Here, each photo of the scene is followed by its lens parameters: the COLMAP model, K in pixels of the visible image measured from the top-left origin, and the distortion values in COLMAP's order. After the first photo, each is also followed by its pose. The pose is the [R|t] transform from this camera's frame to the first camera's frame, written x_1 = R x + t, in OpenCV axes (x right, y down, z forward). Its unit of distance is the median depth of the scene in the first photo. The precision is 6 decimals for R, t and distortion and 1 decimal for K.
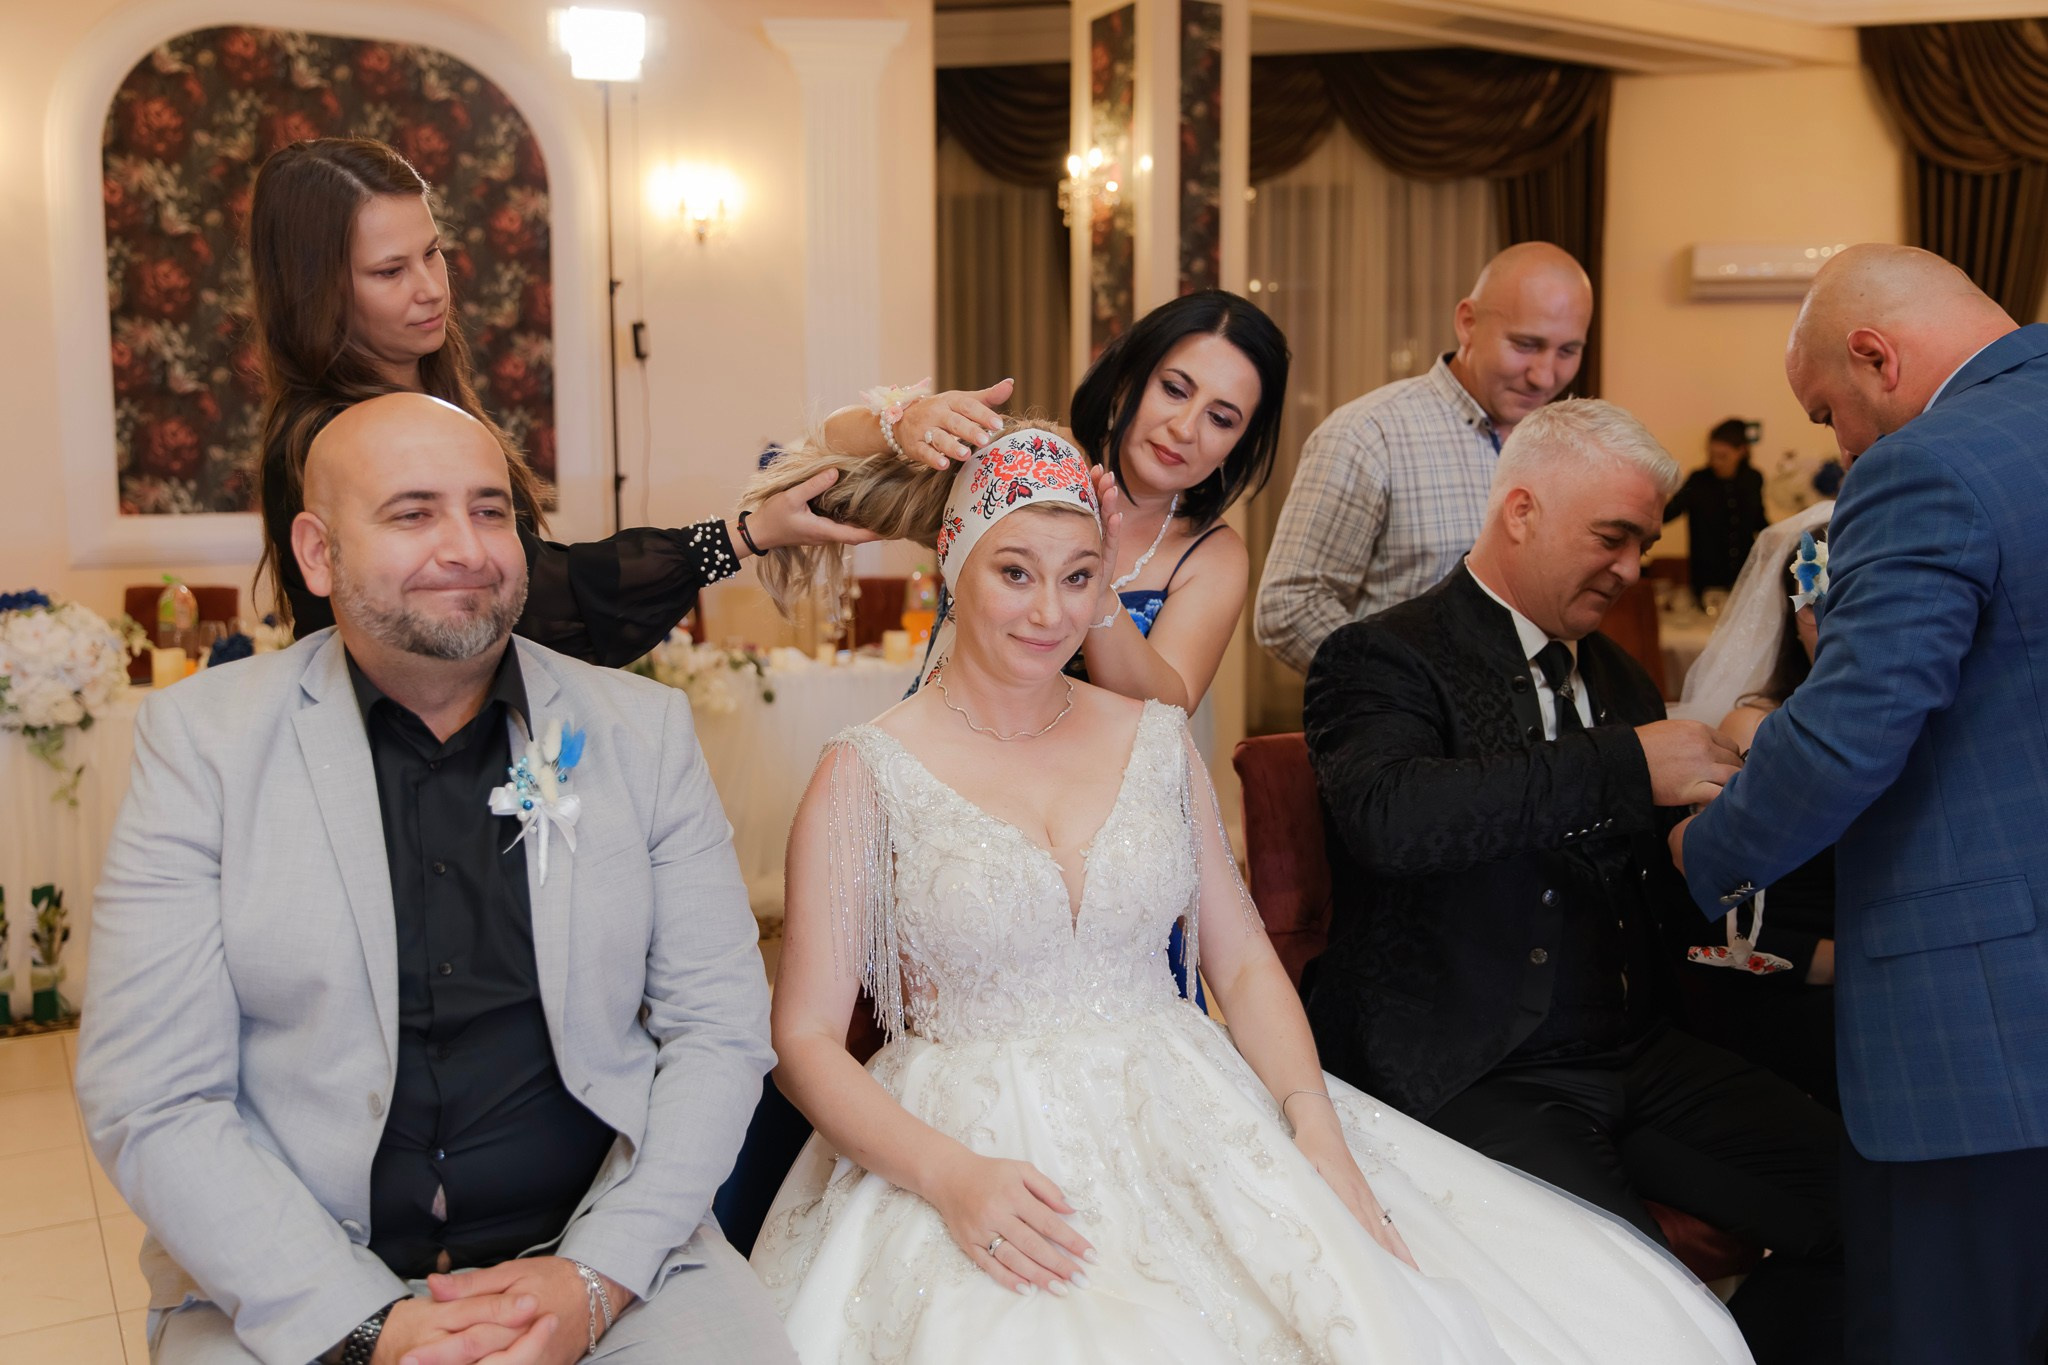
lens RADIAL K [[1853.7, 0, 1024.0], [0, 1853.7, 682.5], [0, 0, 1]] dist [0.005553, 0.005136]
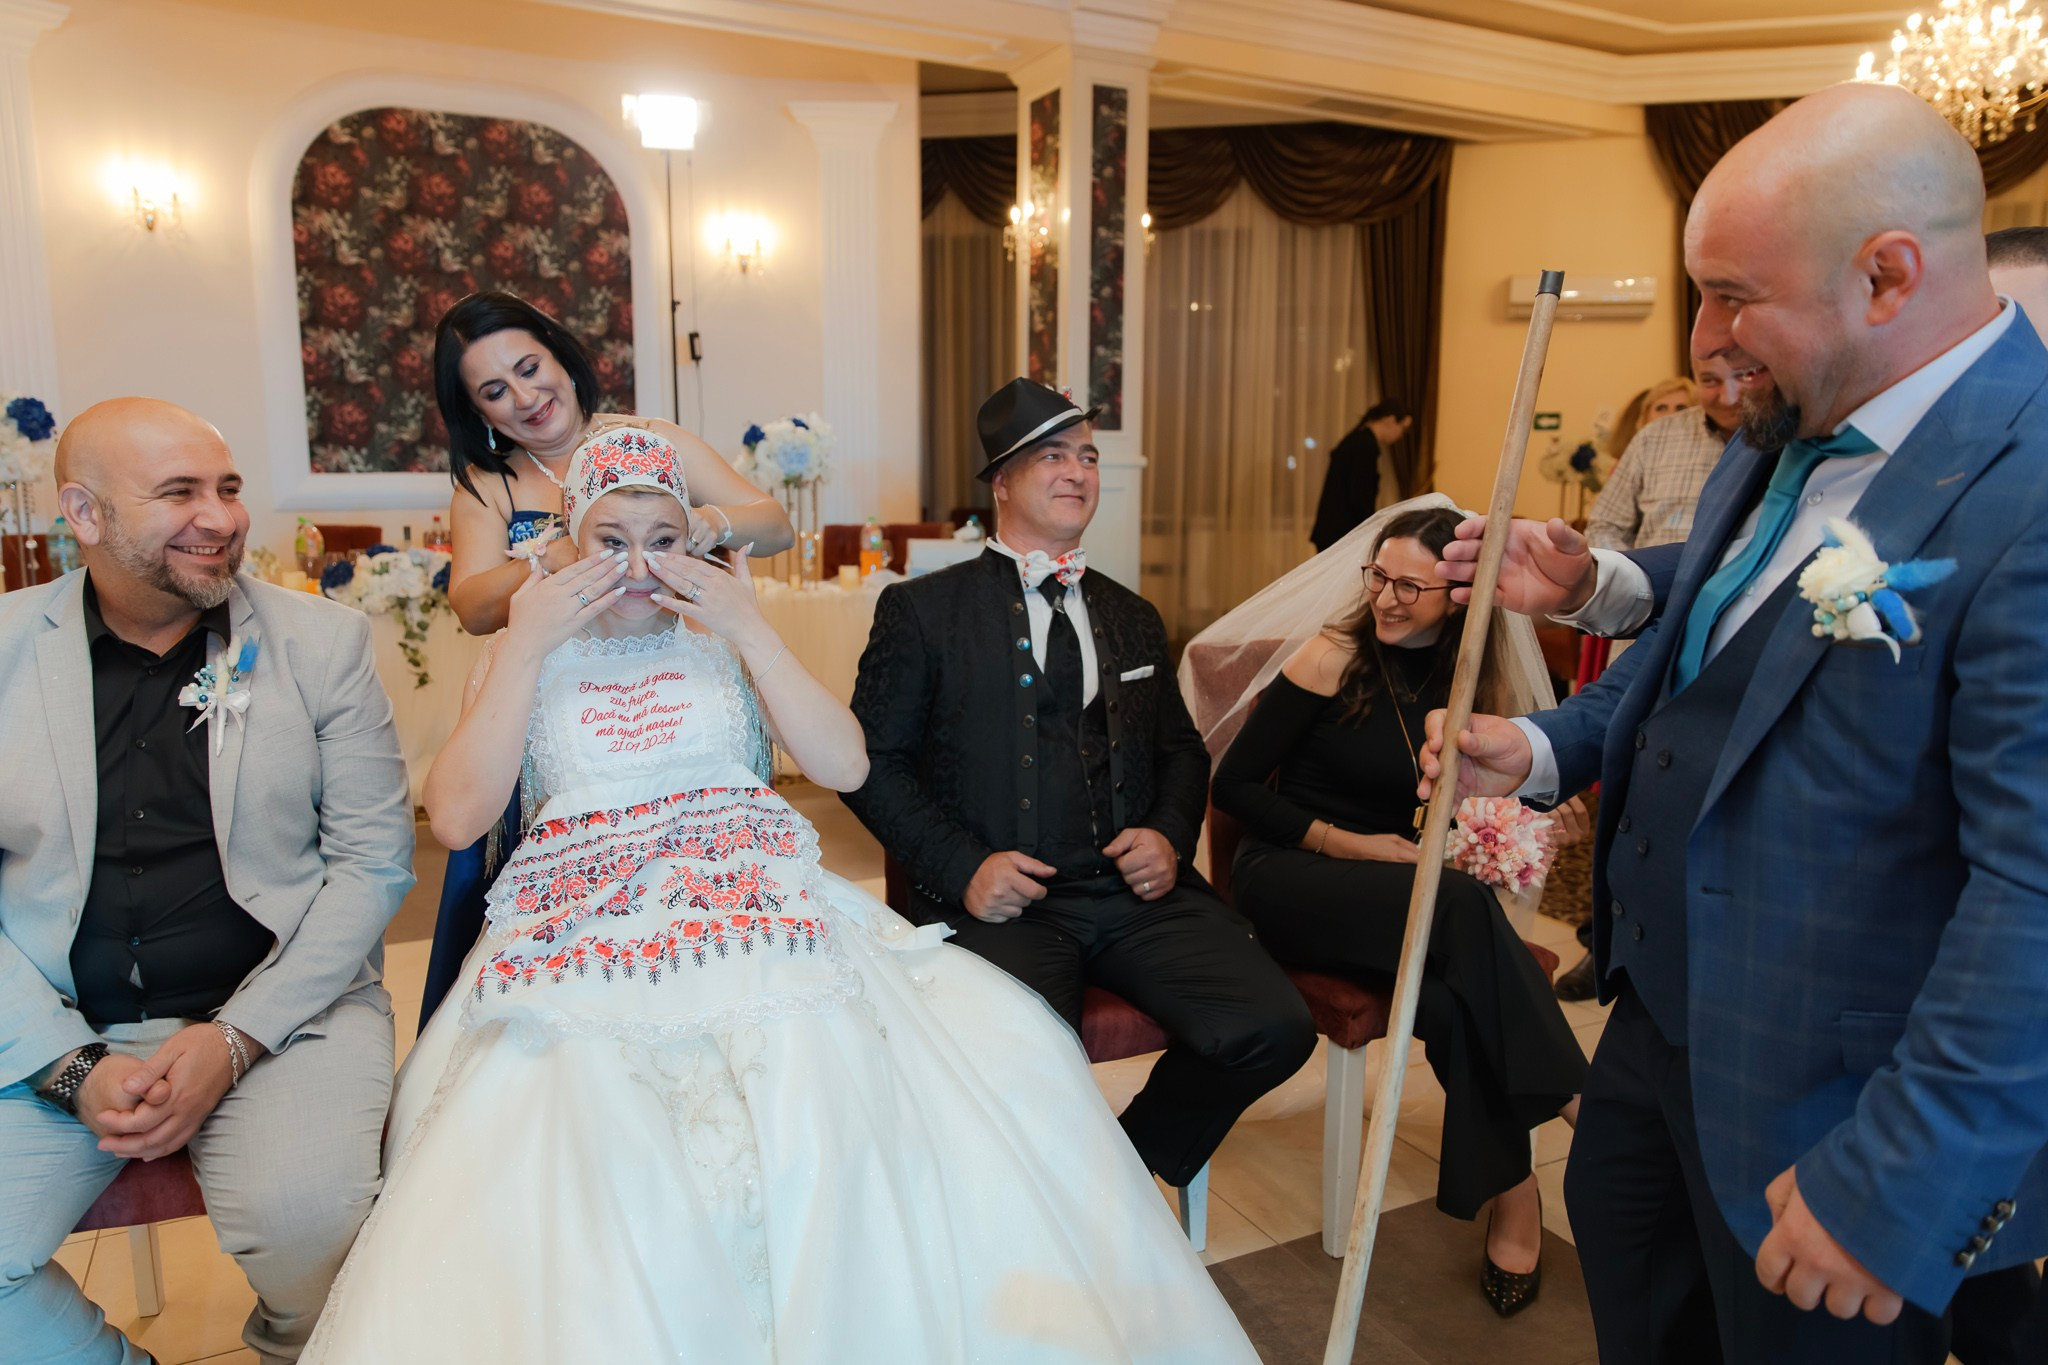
lens RADIAL K [[1381.3, 0, 1024.0], [0, 1381.3, 682.5], [0, 0, 1]] dist [0.006628, 0.004212]
pose [[0.998729, 0.018018, -0.047065, 0.085529], [-0.015213, 0.998125, 0.059285, -0.003873], [0.048045, -0.058493, 0.997131, -0.004171]]
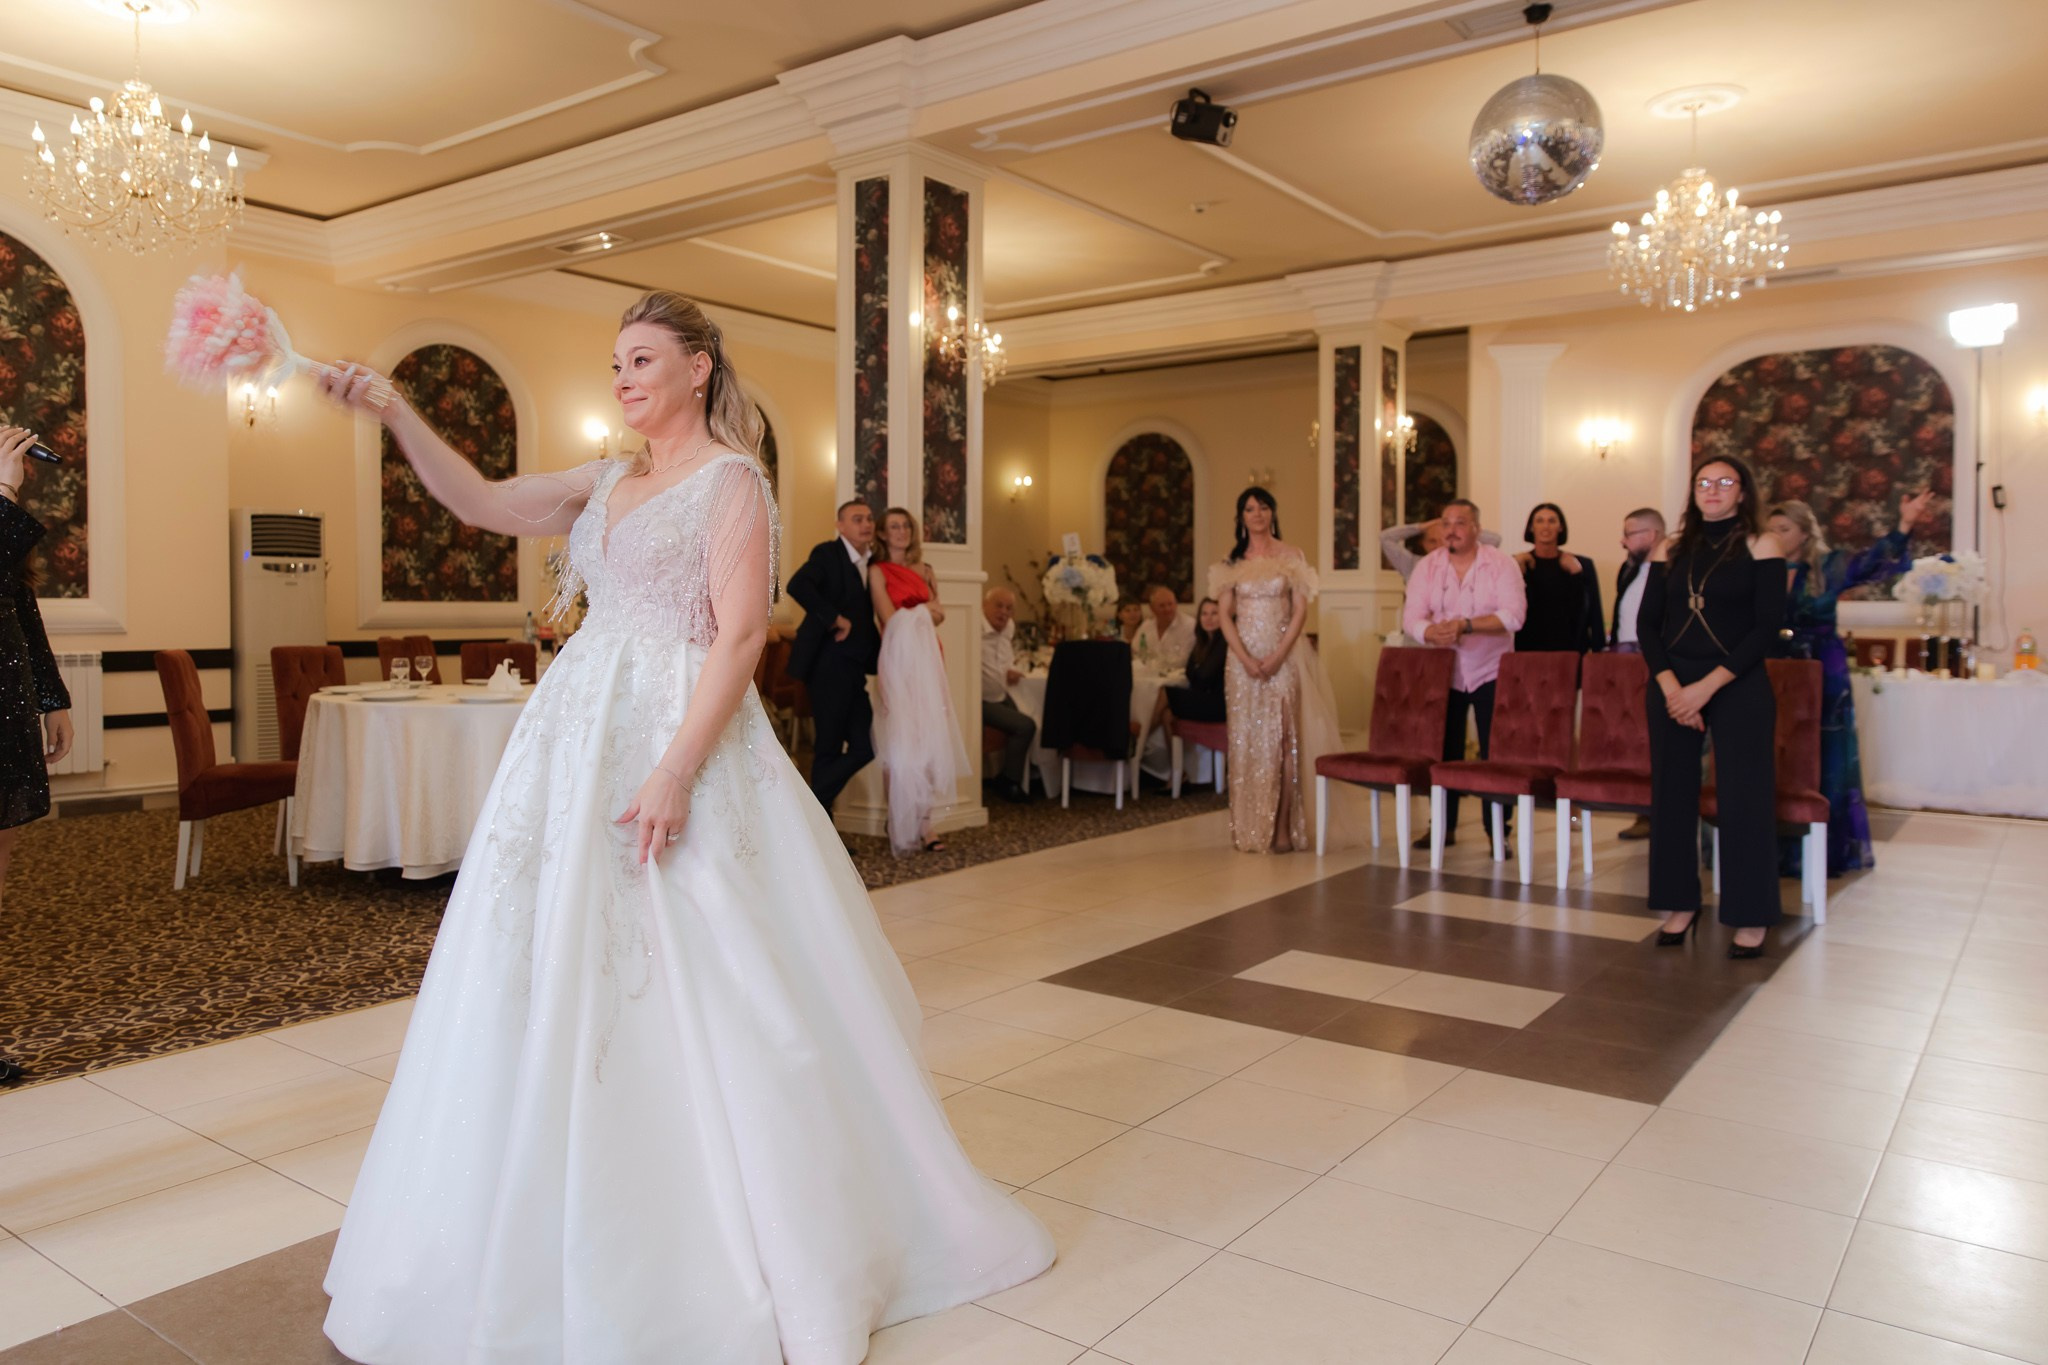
lens RADIAL K [[1444.0, 0, 939.9], [0, 1444.0, 645.2], [0, 0, 1]] dist [0.005679, -0.001655]
pose [[0.372021, 0.027681, -0.927812, 0.655530], [-0.092653, 0.995671, -0.007445, 0.044083], [0.923589, 0.088734, 0.372975, -0.341741]]
